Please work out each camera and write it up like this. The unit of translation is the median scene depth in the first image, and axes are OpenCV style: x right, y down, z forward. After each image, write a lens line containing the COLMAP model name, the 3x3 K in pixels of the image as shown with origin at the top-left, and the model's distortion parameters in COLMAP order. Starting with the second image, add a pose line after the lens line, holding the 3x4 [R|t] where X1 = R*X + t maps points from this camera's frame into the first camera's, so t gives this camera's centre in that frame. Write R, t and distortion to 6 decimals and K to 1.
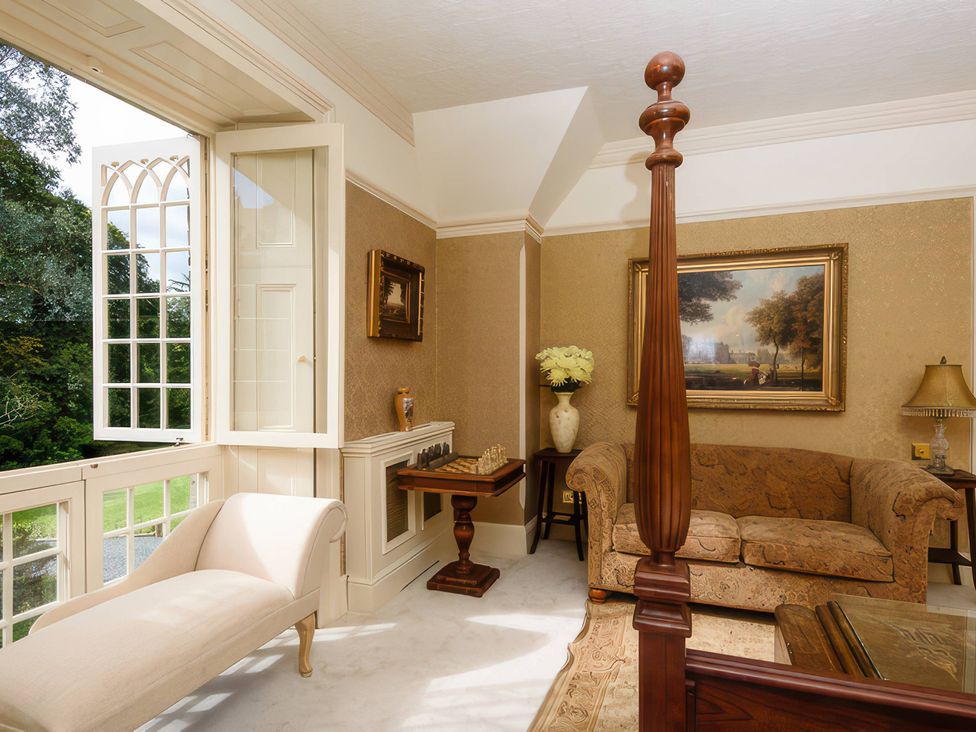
lens RADIAL K [[571.5, 0, 485.7], [0, 571.5, 370.8], [0, 0, 1]] dist [0.044380, -0.034261]
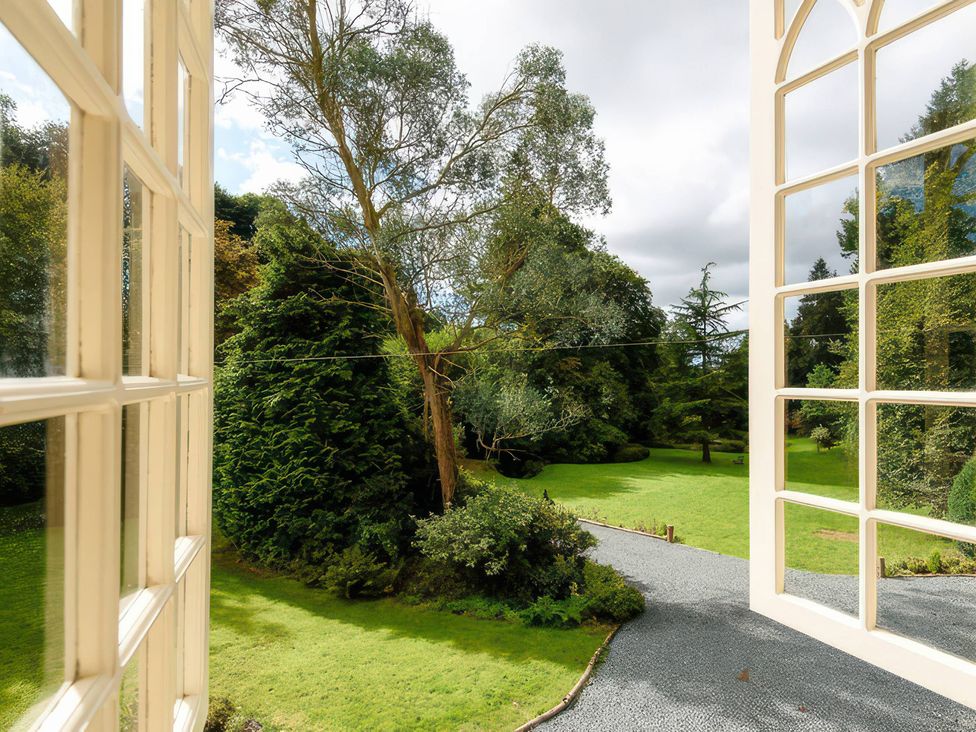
lens RADIAL K [[489.6, 0, 499.5], [0, 489.6, 381.0], [0, 0, 1]] dist [-0.002637, -0.028316]
pose [[0.689074, 0.010312, -0.724617, -0.333473], [-0.009262, 0.999942, 0.005422, -0.037555], [0.724631, 0.002975, 0.689130, 0.370130]]
